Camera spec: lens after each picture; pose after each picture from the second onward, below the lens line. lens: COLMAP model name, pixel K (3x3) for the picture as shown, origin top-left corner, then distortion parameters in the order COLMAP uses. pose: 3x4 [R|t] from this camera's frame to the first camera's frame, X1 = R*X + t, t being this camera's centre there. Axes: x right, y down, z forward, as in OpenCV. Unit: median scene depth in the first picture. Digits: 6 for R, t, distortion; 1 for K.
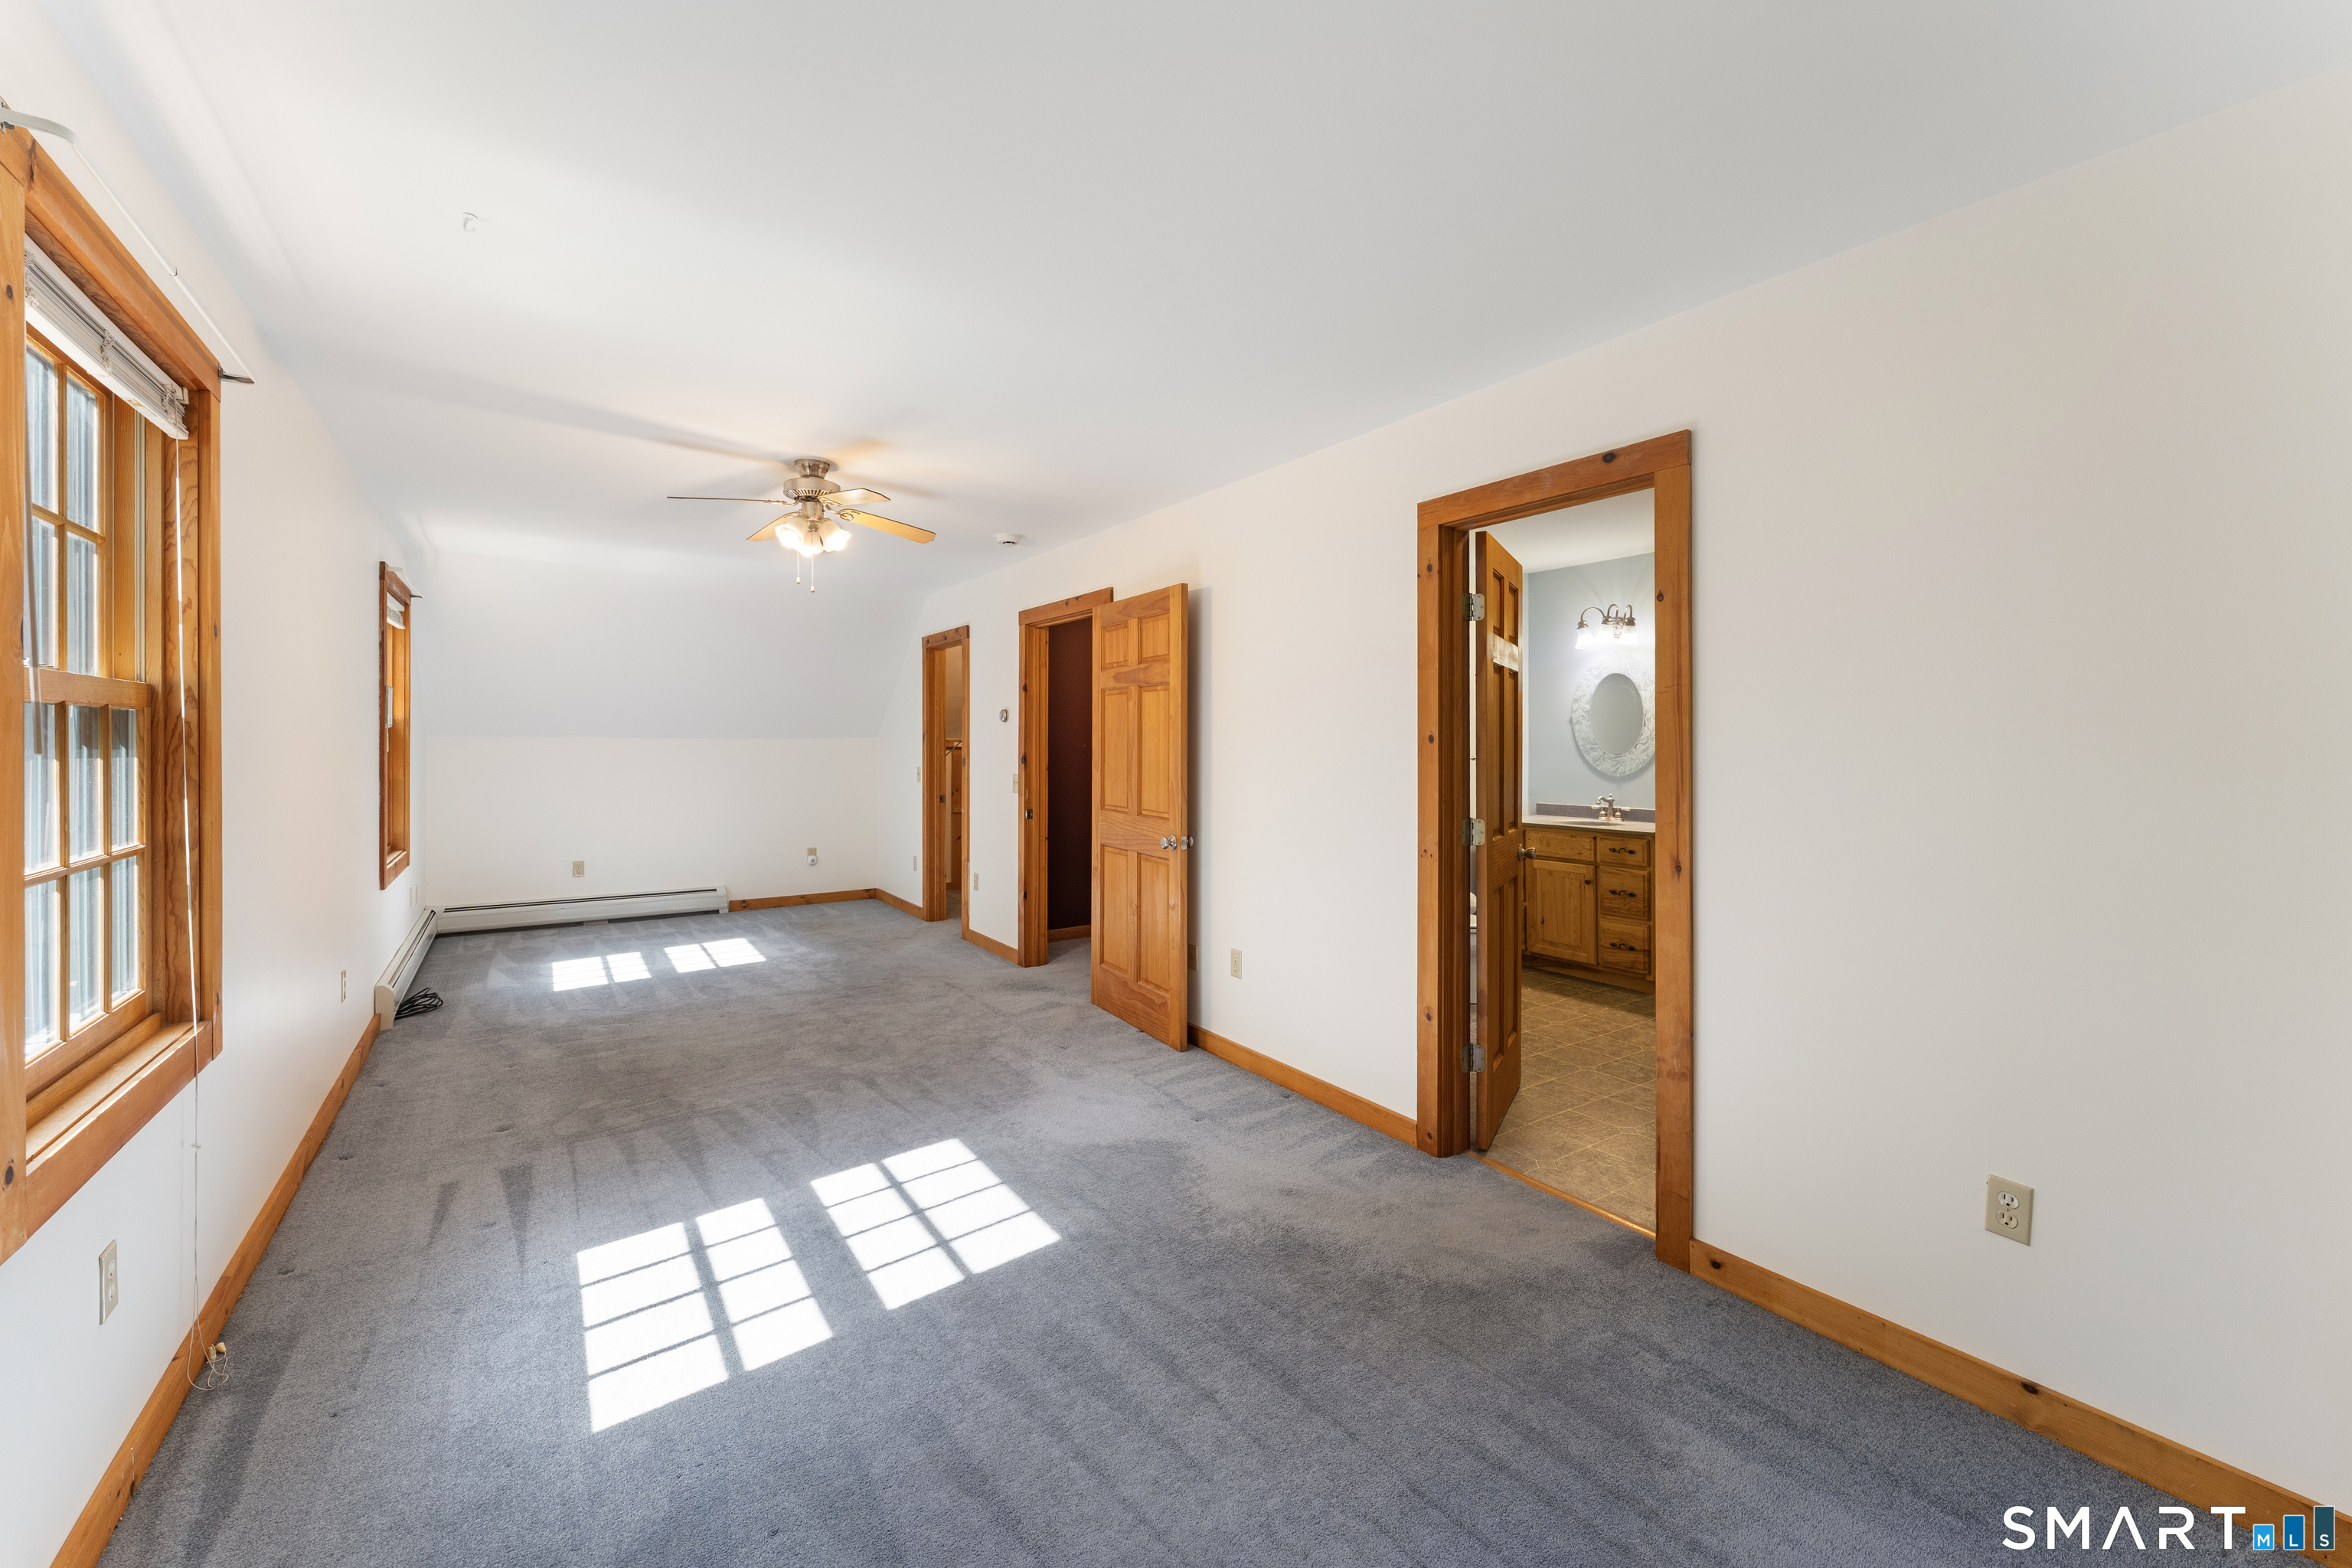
lens RADIAL K [[948.8, 0, 1181.9], [0, 948.8, 755.9], [0, 0, 1]] dist [-0.000272, 0.000188]
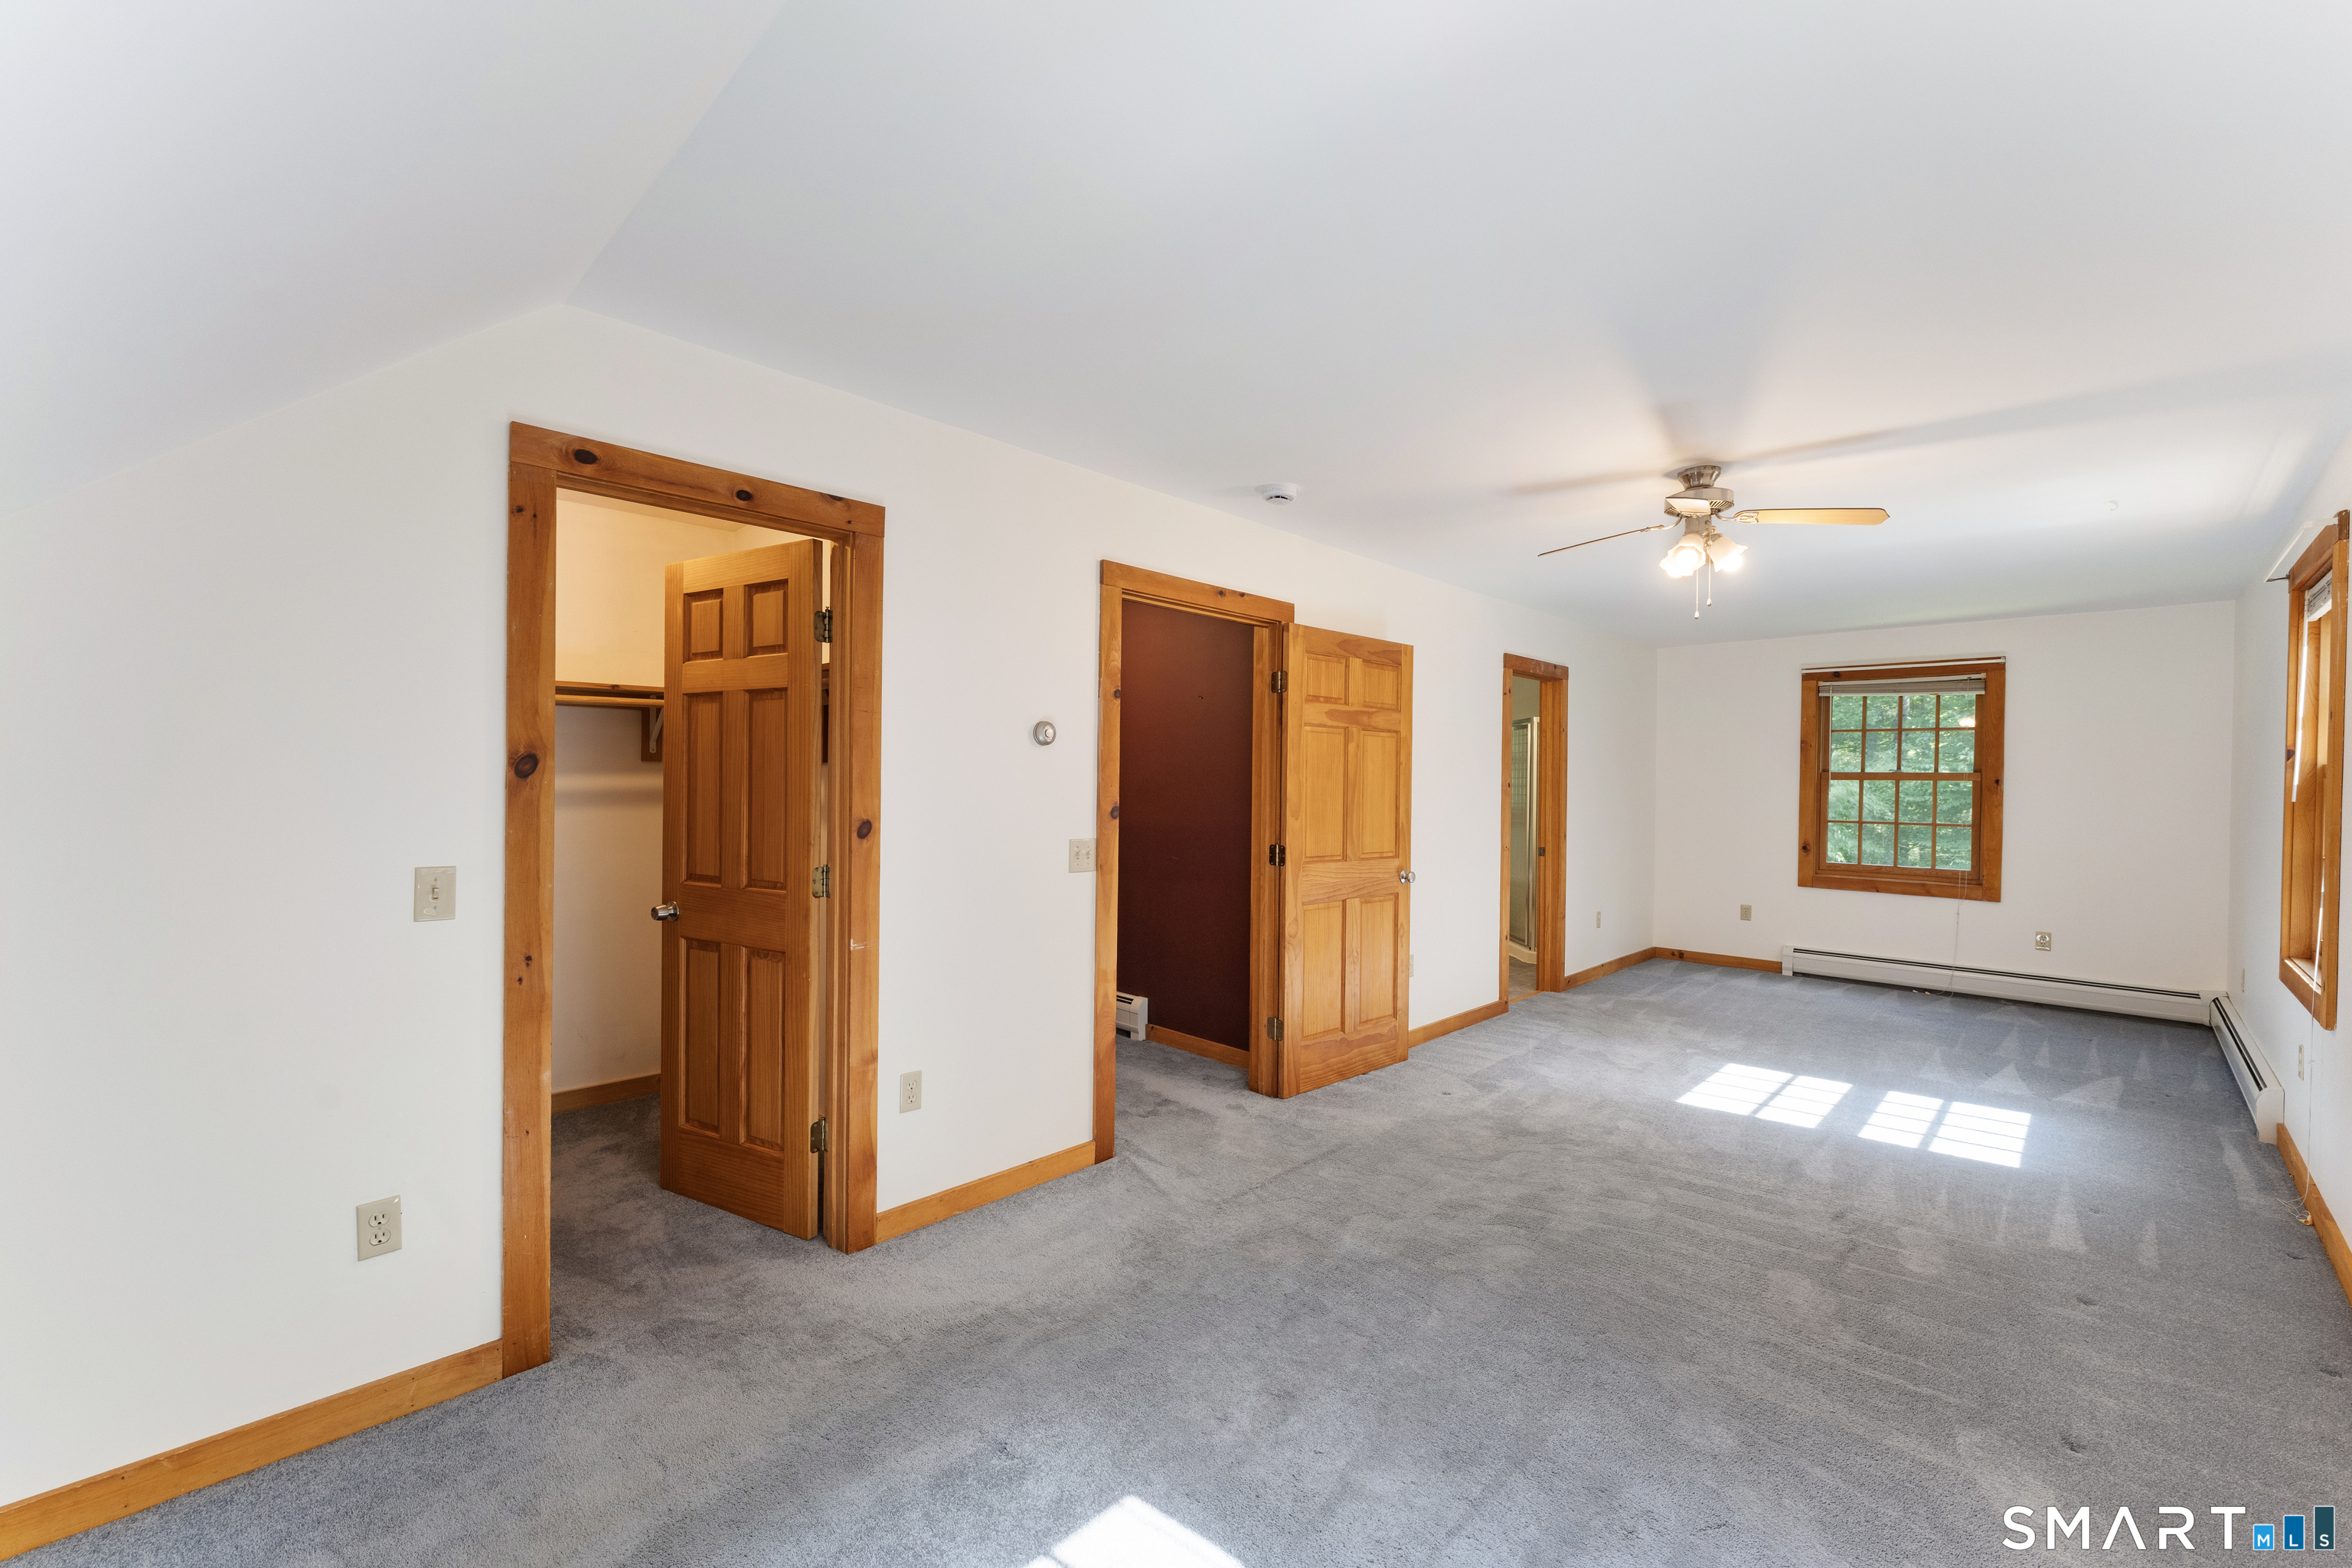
lens RADIAL K [[931.3, 0, 1168.6], [0, 931.3, 787.8], [0, 0, 1]] dist [0.000451, -0.000010]
pose [[-0.190003, -0.010140, 0.981731, -0.877845], [0.006091, 0.999915, 0.011506, -0.021168], [-0.981765, 0.008166, -0.189926, 1.256604]]
